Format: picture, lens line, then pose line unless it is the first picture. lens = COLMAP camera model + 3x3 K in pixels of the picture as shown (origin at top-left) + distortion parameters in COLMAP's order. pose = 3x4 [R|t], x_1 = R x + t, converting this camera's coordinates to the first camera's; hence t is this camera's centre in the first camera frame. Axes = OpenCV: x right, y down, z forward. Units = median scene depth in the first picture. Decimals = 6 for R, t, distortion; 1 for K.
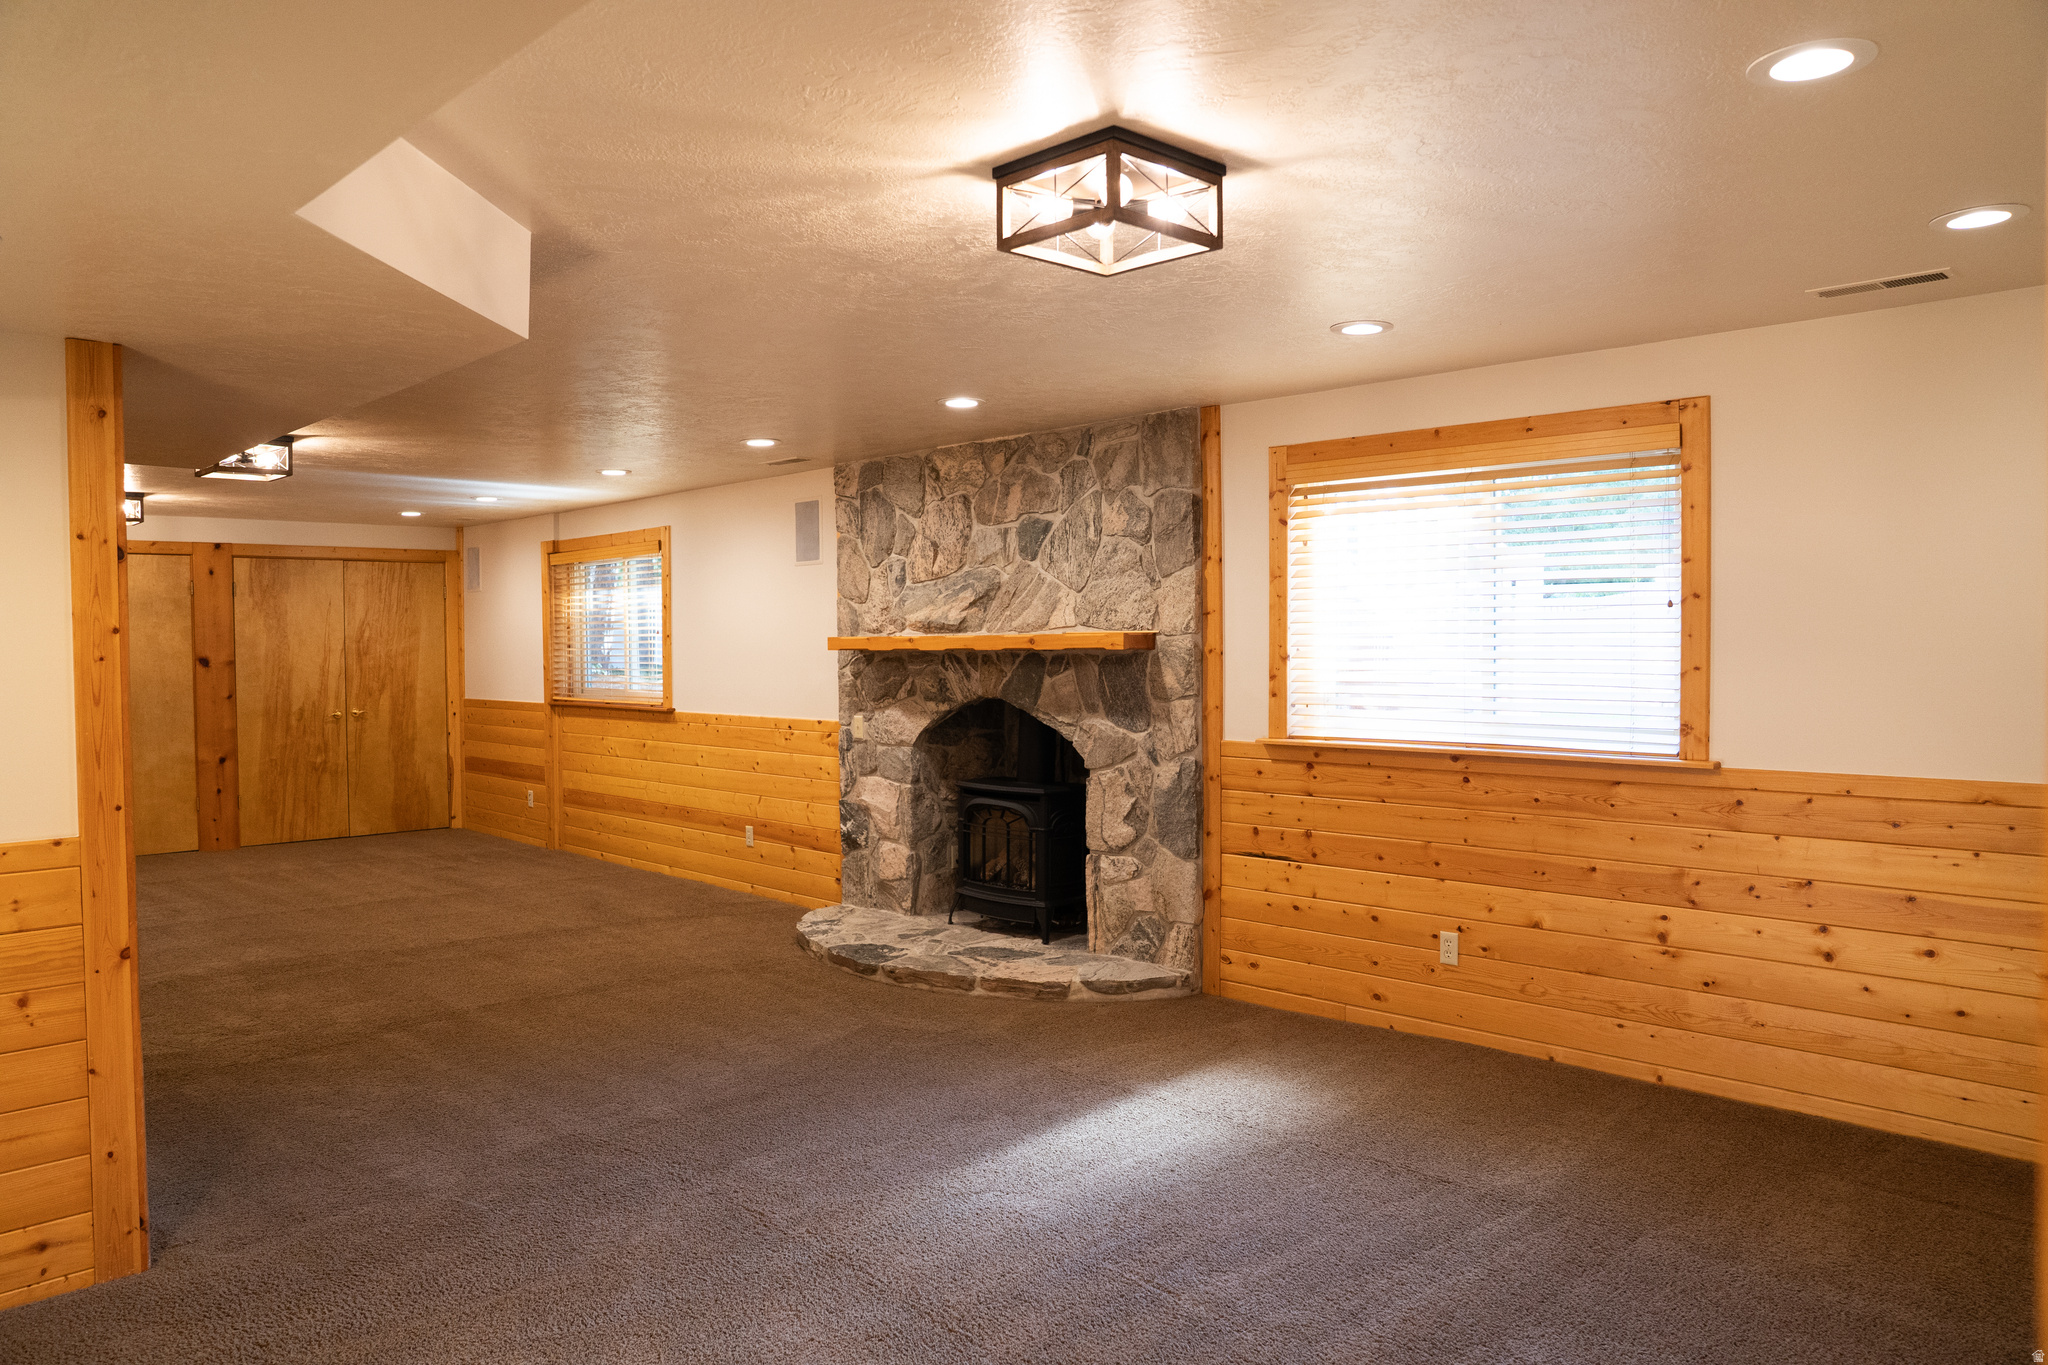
lens RADIAL K [[1444.5, 0, 1024.0], [0, 1444.5, 682.5], [0, 0, 1]] dist [-0.129803, 0.099254]
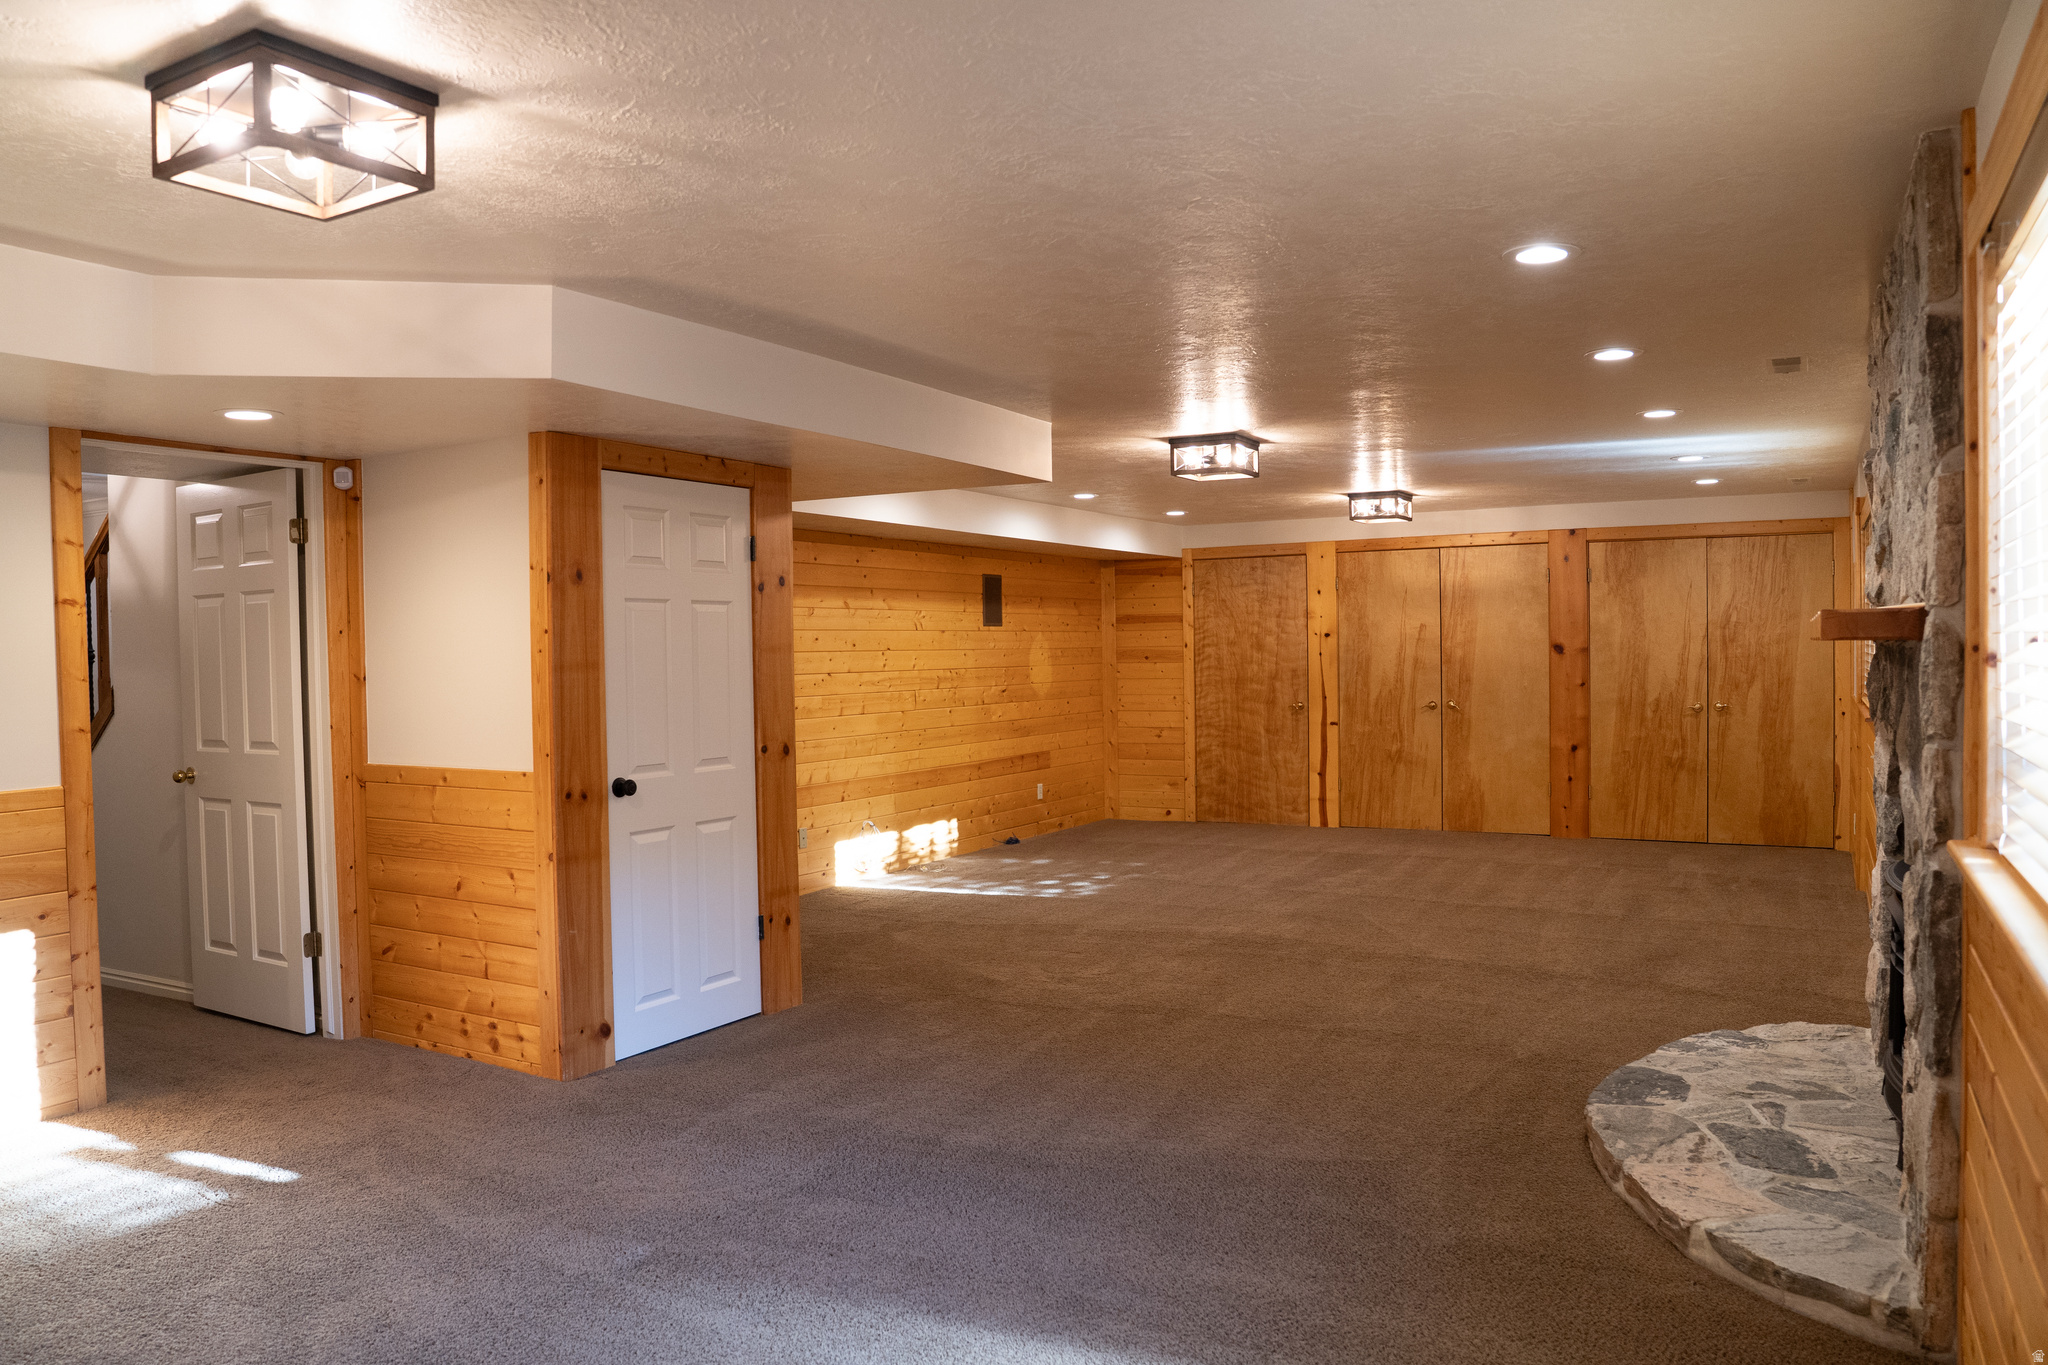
lens RADIAL K [[1444.5, 0, 1024.0], [0, 1444.5, 682.5], [0, 0, 1]] dist [-0.129803, 0.099254]
pose [[0.270180, 0.028089, -0.962400, 0.280360], [-0.016964, 0.999558, 0.024412, -0.008586], [0.962660, 0.009730, 0.270537, 0.341541]]
